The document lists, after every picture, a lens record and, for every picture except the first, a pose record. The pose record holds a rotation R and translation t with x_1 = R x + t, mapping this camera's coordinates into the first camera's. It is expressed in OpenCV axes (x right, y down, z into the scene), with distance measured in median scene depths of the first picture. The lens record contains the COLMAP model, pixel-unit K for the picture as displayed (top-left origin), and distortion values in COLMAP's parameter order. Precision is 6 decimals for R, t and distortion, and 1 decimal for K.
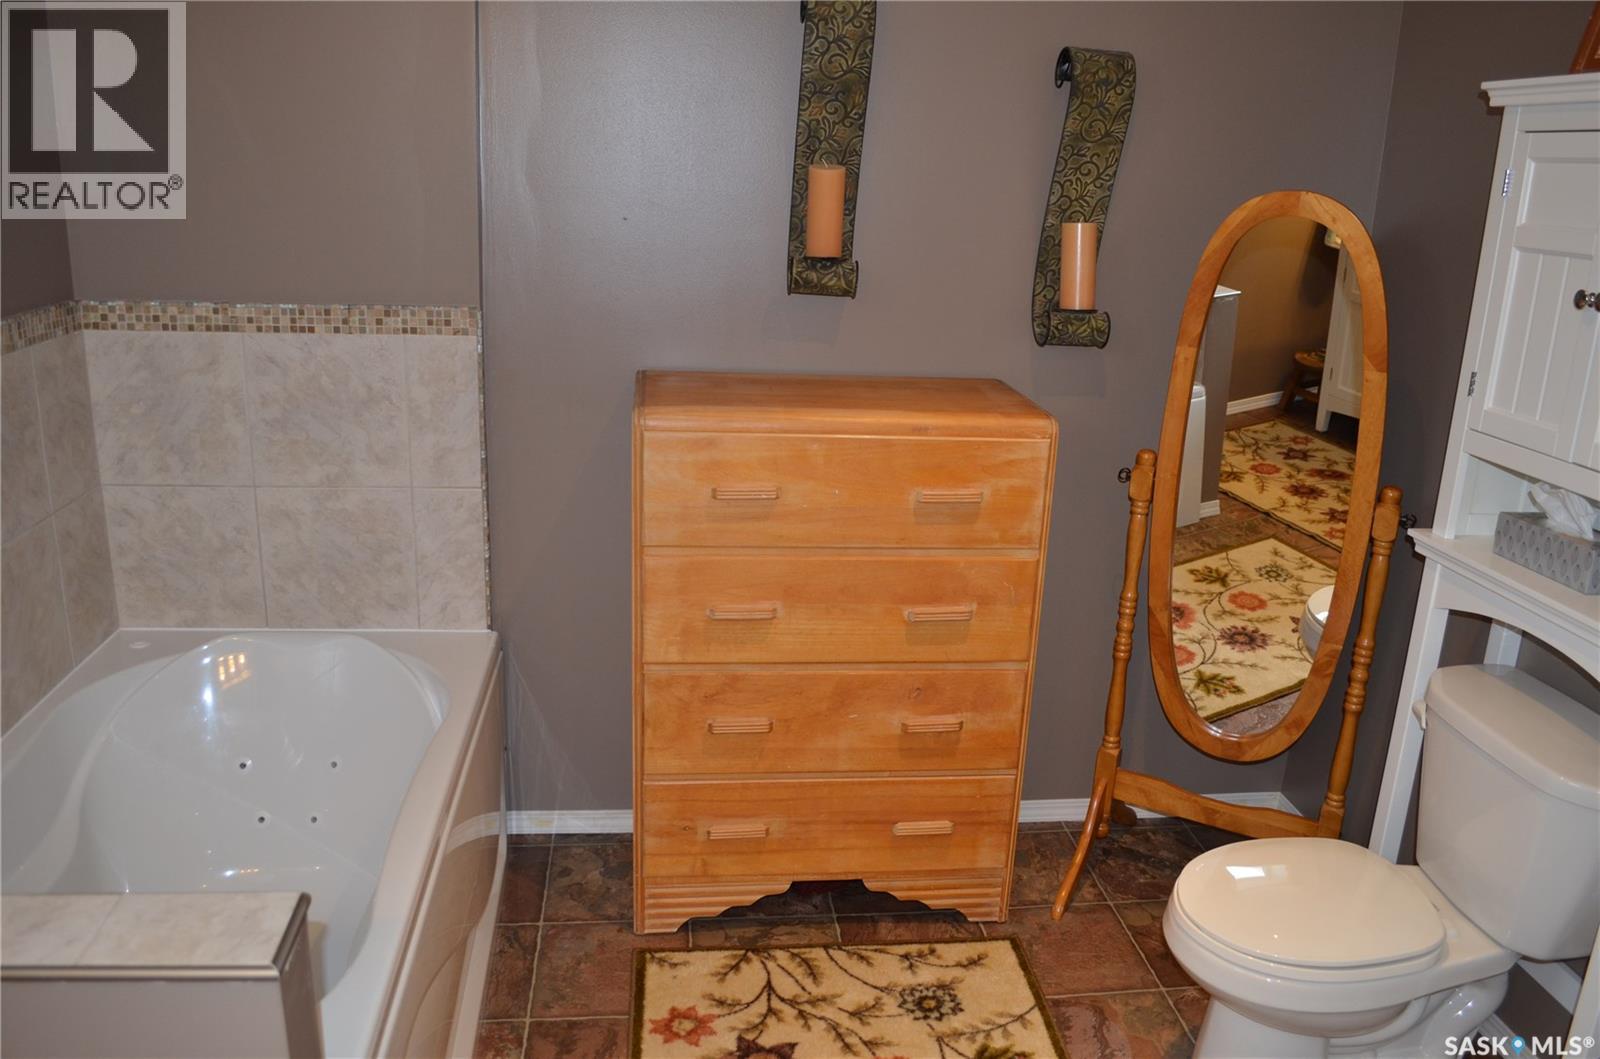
lens RADIAL K [[1252.8, 0, 799.5], [0, 1252.8, 515.7], [0, 0, 1]] dist [-0.062971, 0.003141]
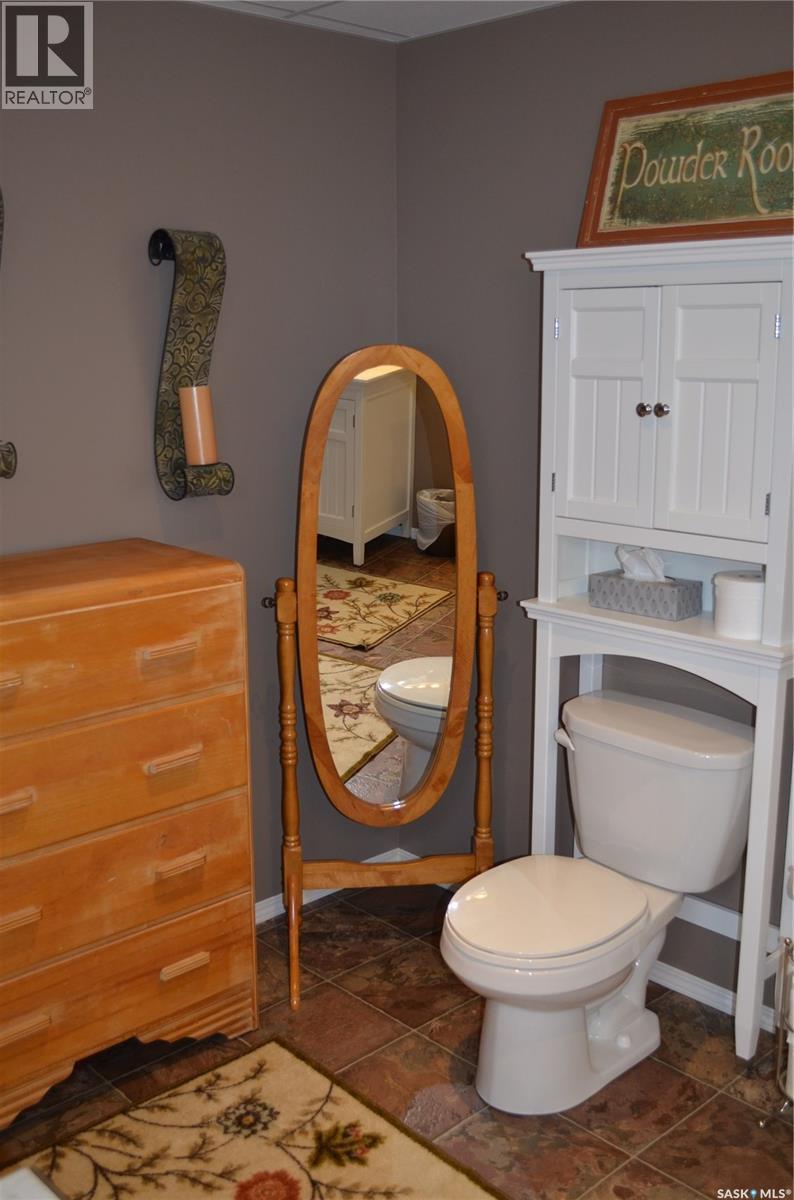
lens RADIAL K [[1215.9, 0, 395.3], [0, 1215.9, 604.7], [0, 0, 1]] dist [-0.043948, 0.000000]
pose [[0.815300, -0.177051, 0.551306, -0.277940], [0.199908, 0.979631, 0.018973, -0.032953], [-0.543435, 0.094742, 0.834088, 0.026595]]
